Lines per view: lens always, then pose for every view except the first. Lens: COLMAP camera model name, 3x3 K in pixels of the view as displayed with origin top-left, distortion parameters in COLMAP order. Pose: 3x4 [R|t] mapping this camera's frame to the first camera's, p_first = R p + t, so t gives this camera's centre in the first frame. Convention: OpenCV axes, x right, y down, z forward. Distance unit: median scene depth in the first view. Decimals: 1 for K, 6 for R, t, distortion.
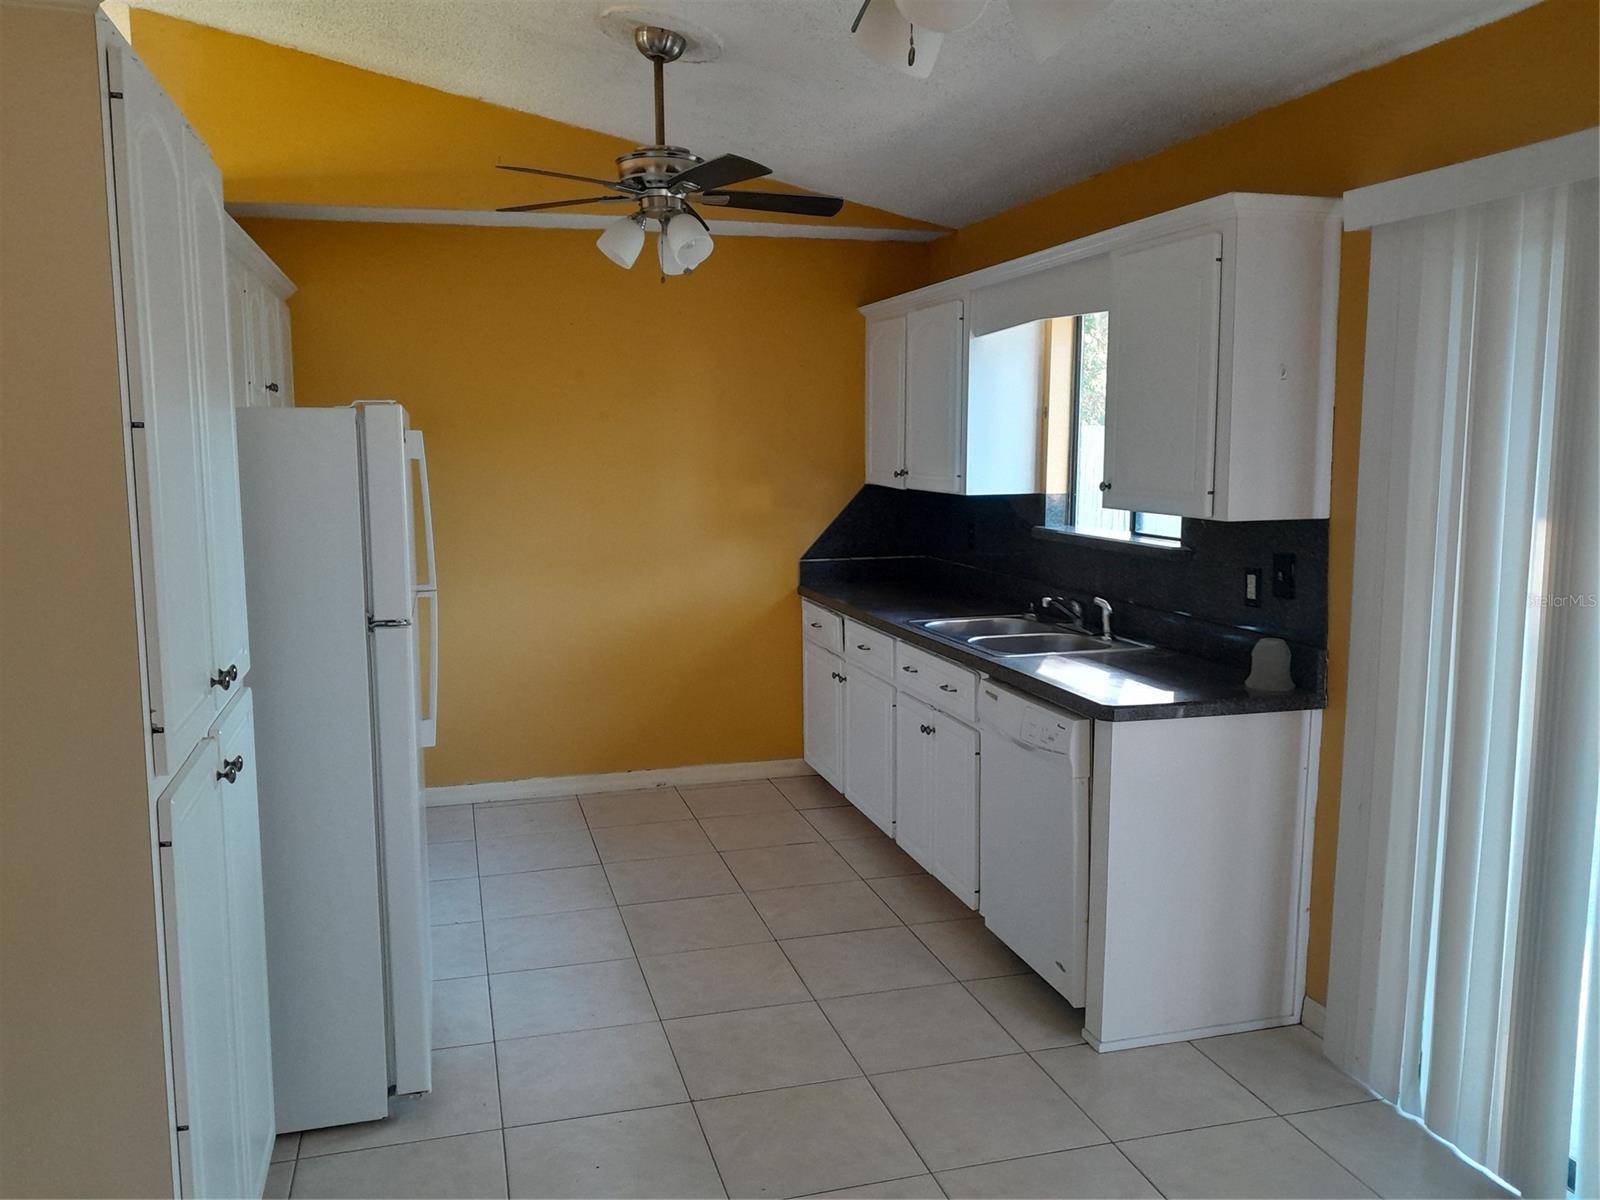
lens RADIAL K [[1249.5, 0, 801.6], [0, 1249.5, 599.4], [0, 0, 1]] dist [0.032102, -0.113634]
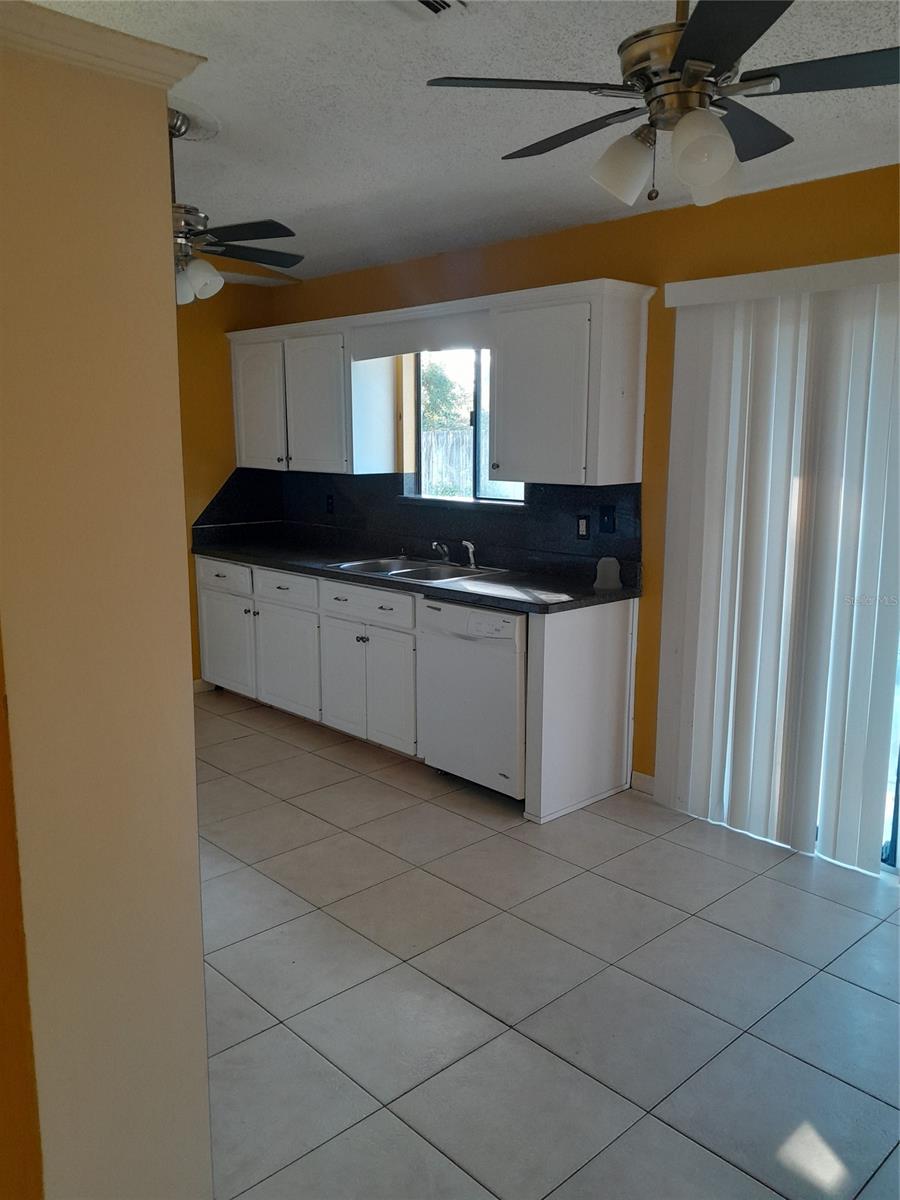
lens RADIAL K [[937.1, 0, 451.4], [0, 937.1, 602.7], [0, 0, 1]] dist [0.032102, -0.113634]
pose [[0.885673, -0.079084, 0.457525, -0.334873], [0.056898, 0.996447, 0.062096, 0.002352], [-0.460810, -0.028965, 0.887026, 0.005740]]
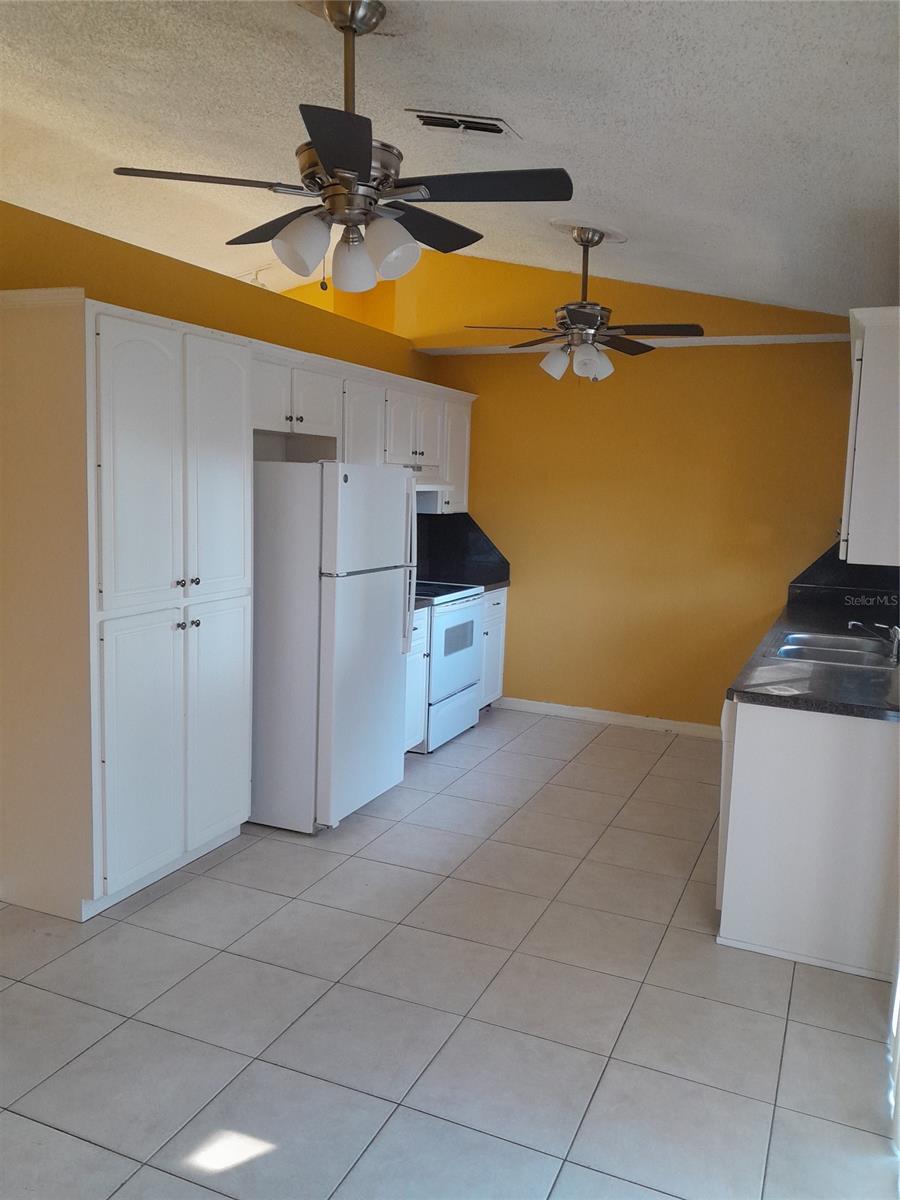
lens RADIAL K [[928.6, 0, 432.6], [0, 928.6, 586.0], [0, 0, 1]] dist [0.099562, -0.370428]
pose [[0.760398, 0.099847, -0.641736, 0.536502], [-0.114671, 0.993228, 0.018661, -0.006847], [0.639254, 0.059398, 0.766699, 0.001767]]
